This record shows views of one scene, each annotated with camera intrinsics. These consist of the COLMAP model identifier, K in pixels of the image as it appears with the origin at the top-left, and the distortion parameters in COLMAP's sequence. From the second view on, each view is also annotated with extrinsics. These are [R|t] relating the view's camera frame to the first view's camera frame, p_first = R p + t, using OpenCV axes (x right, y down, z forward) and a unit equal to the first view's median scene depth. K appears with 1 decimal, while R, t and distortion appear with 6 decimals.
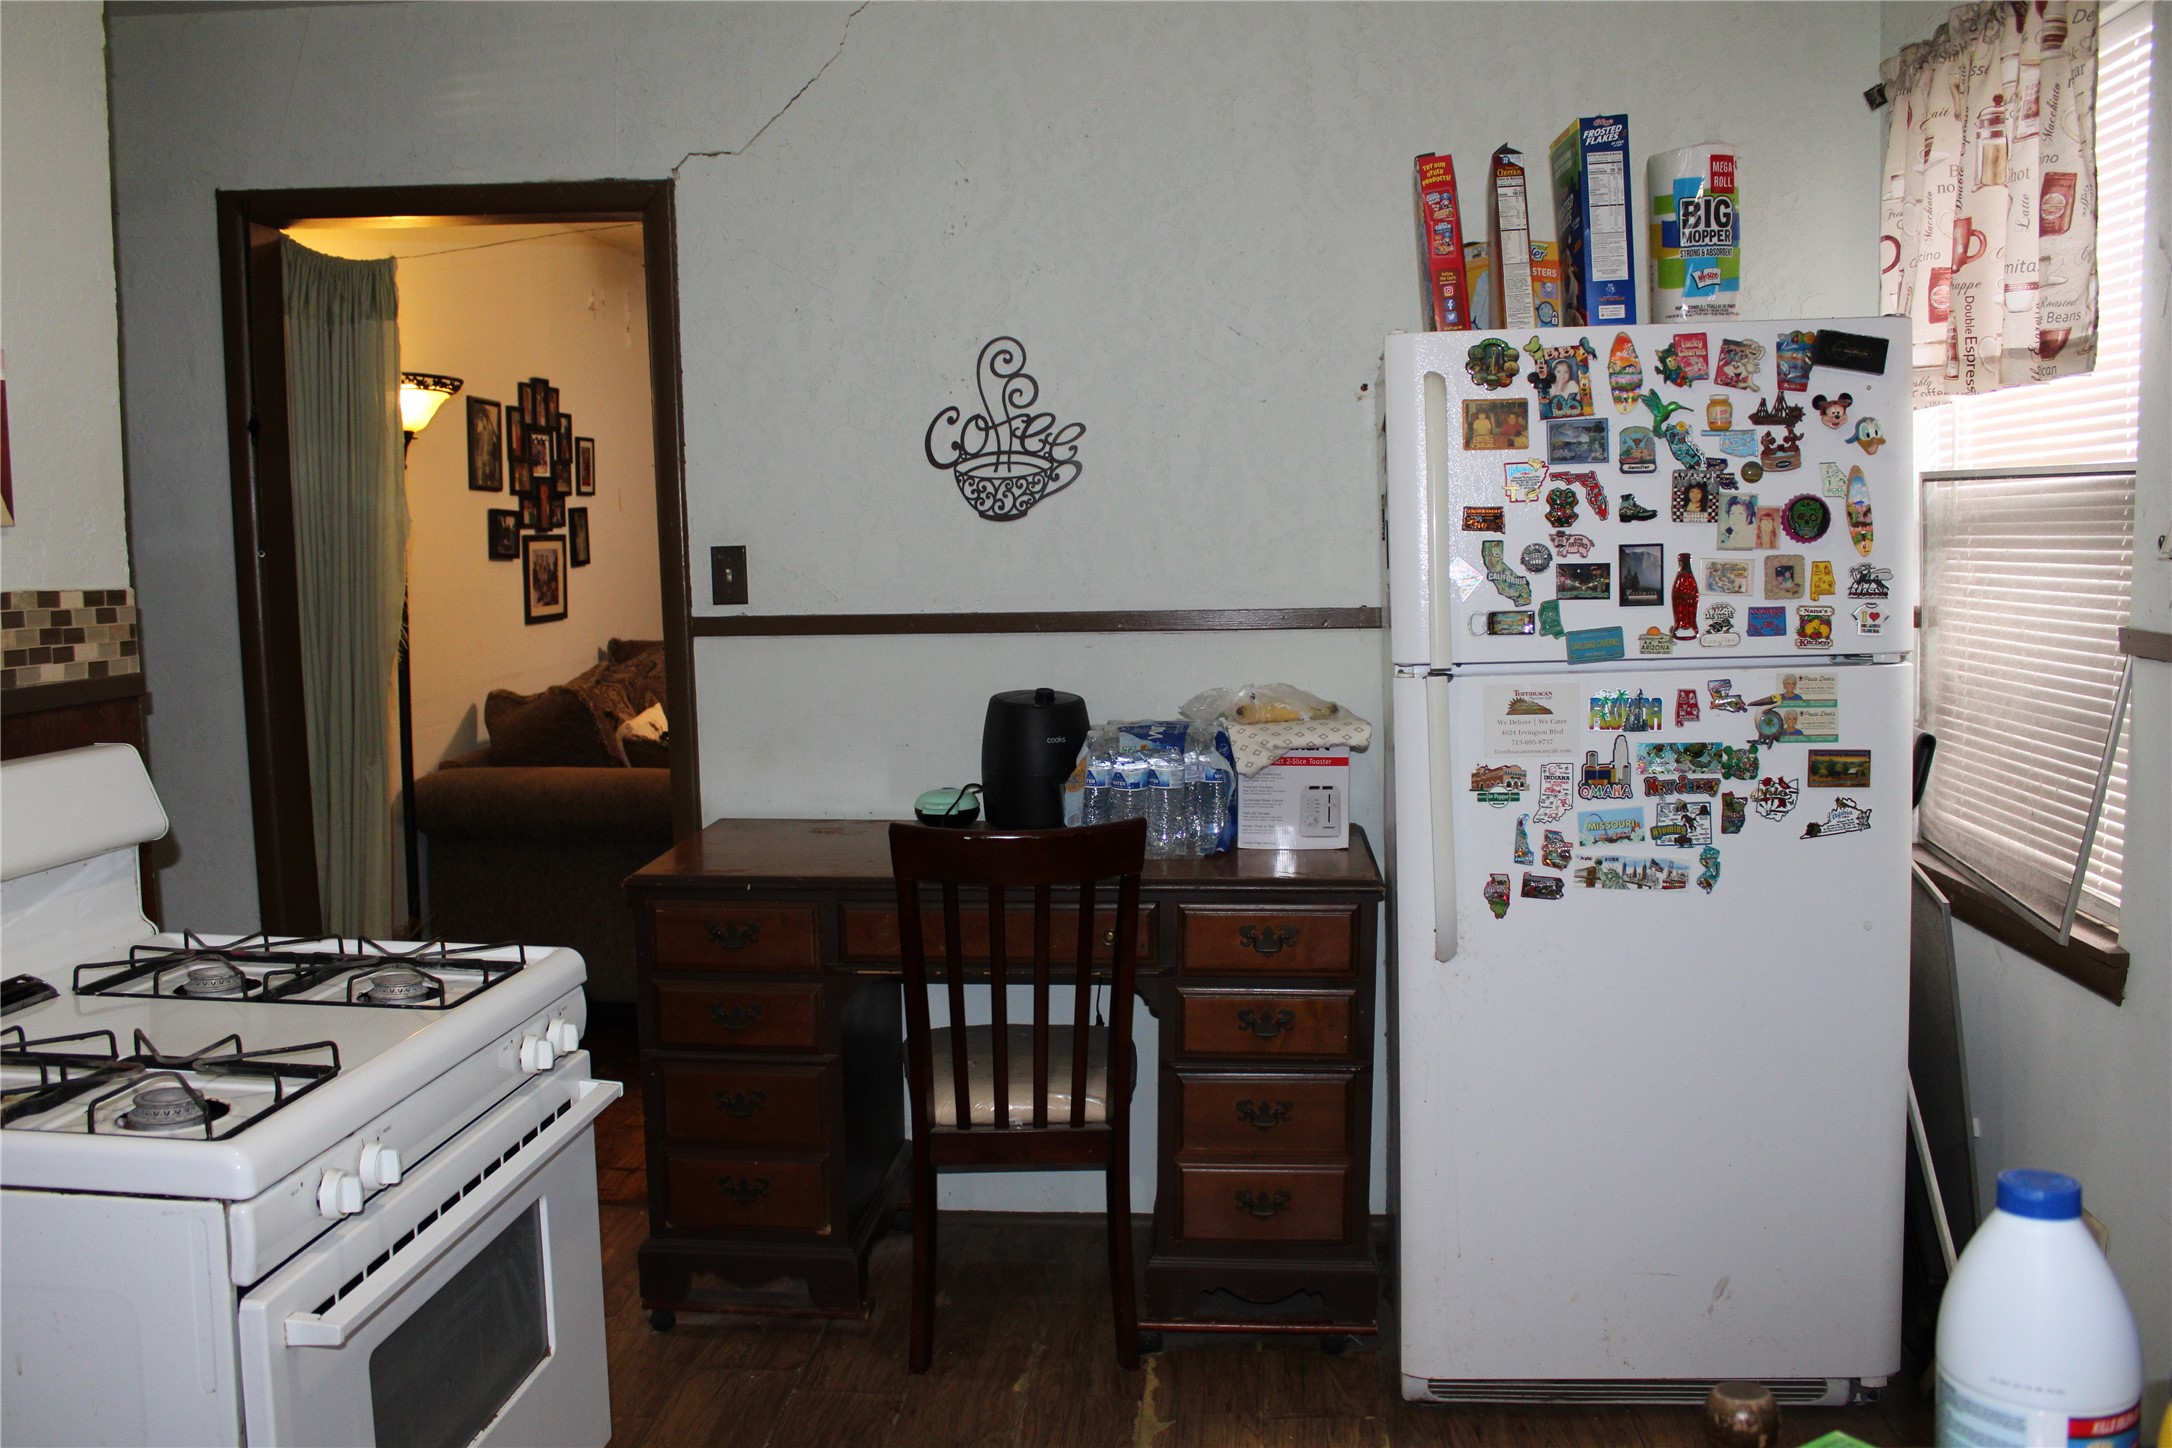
lens RADIAL K [[1835.1, 0, 1086.0], [0, 1835.1, 724.0], [0, 0, 1]] dist [-0.158519, 0.154643]
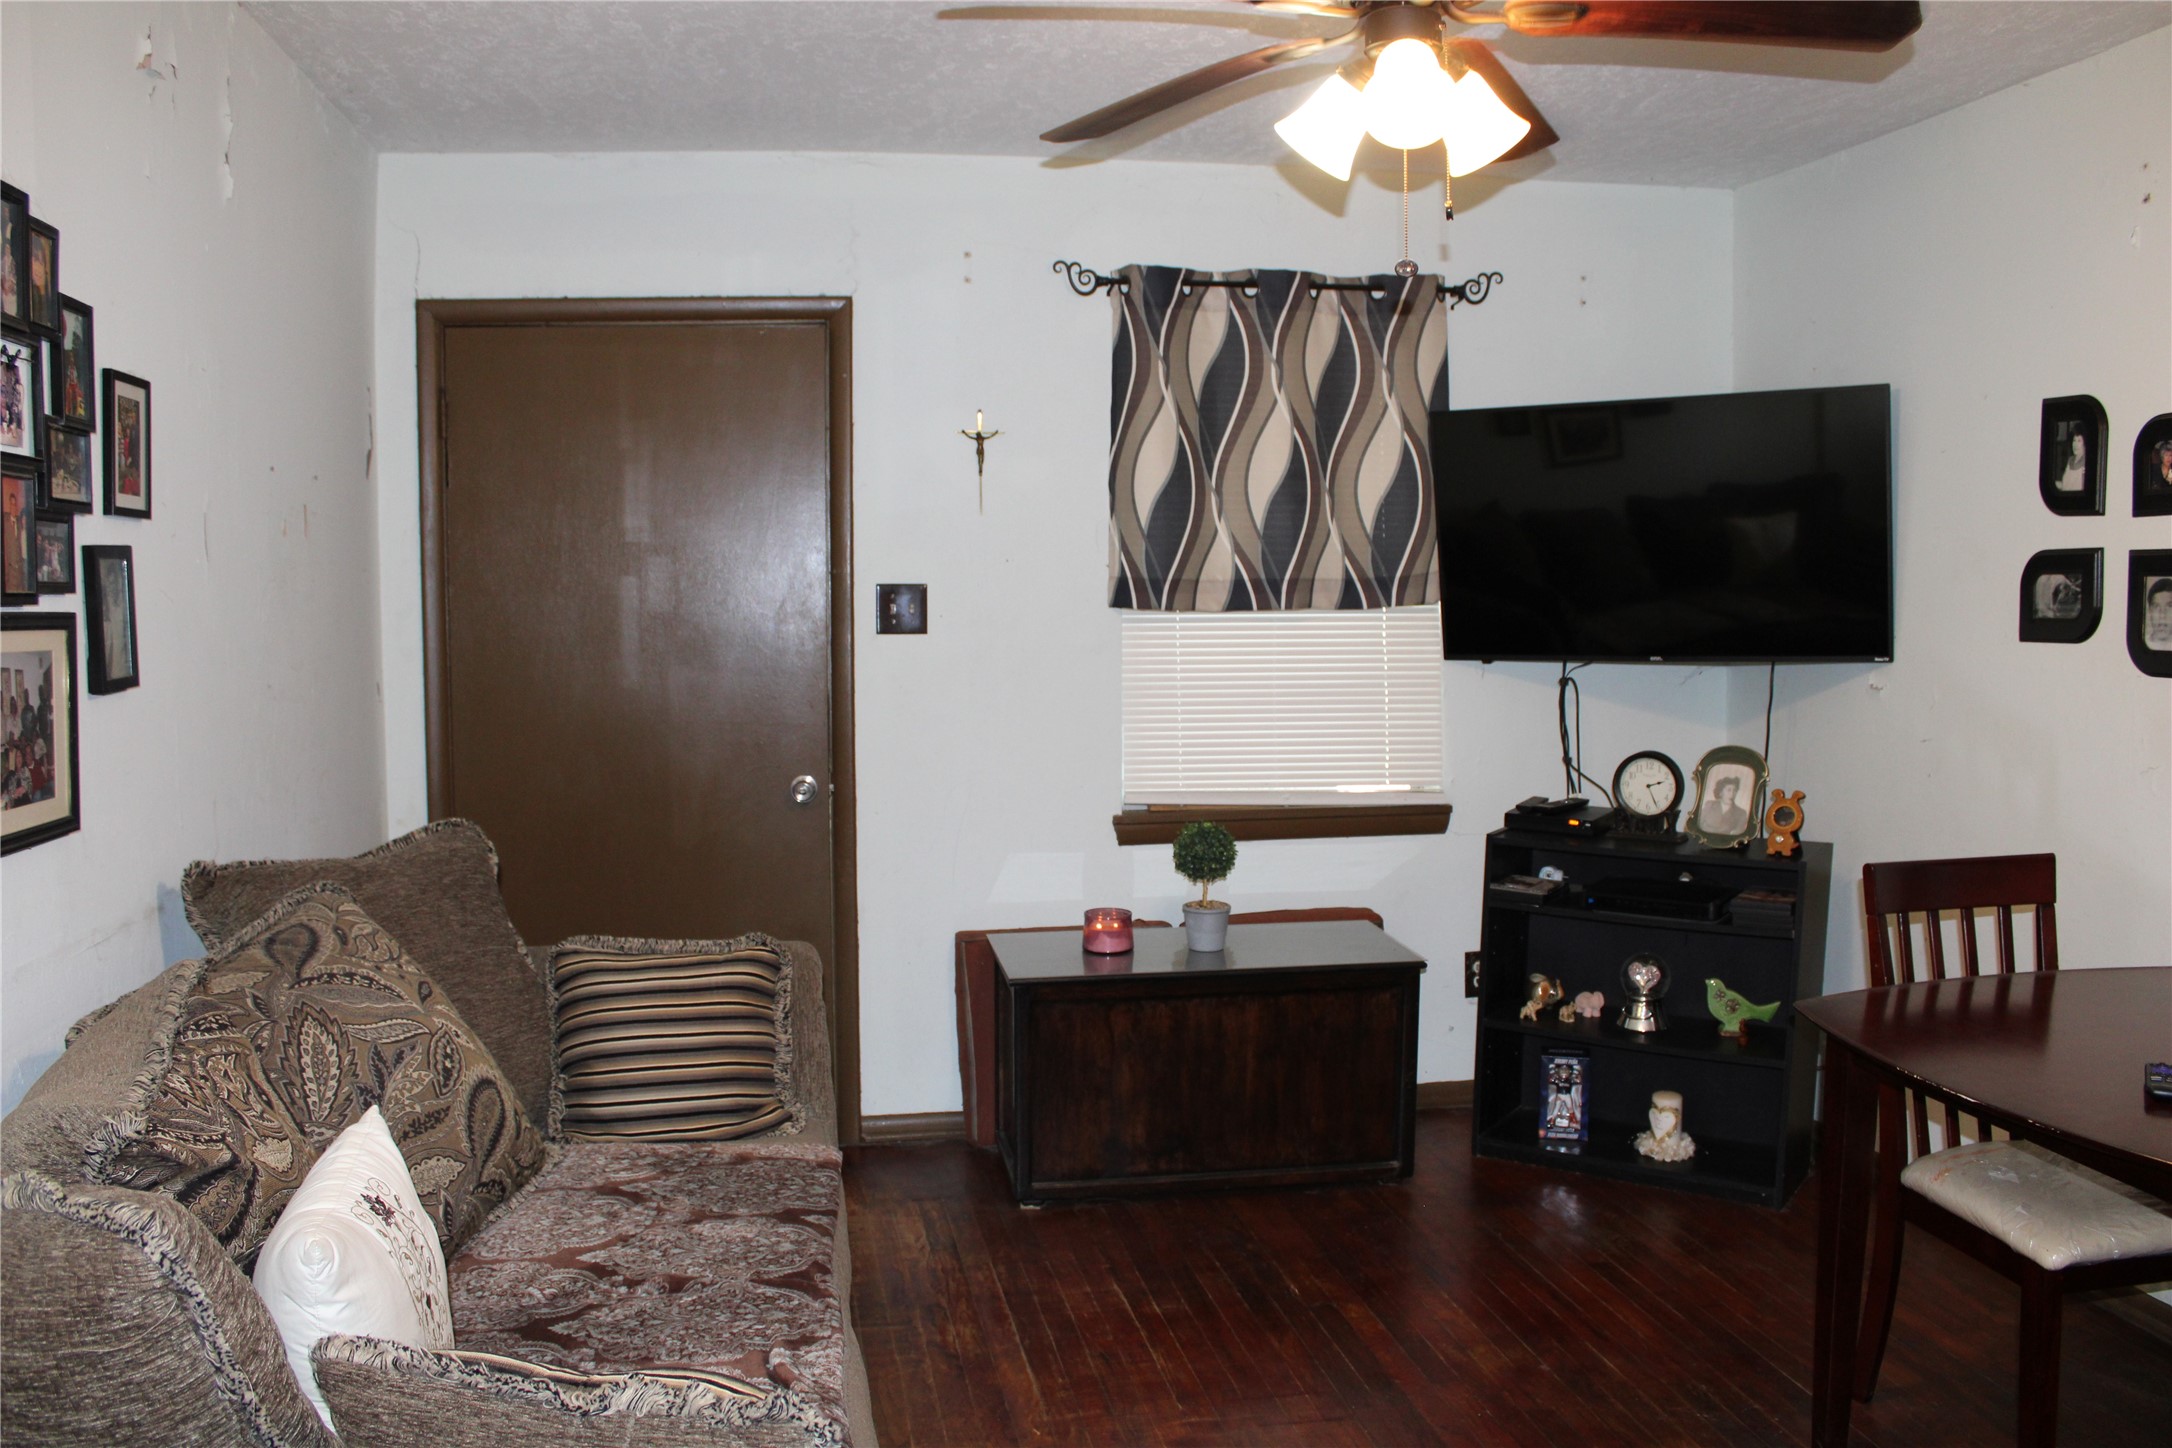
lens RADIAL K [[1835.1, 0, 1086.0], [0, 1835.1, 724.0], [0, 0, 1]] dist [-0.158519, 0.154643]
pose [[0.969258, -0.001718, 0.246042, -0.169771], [0.012495, 0.999029, -0.042246, -0.061735], [-0.245731, 0.044021, 0.968338, 0.577615]]
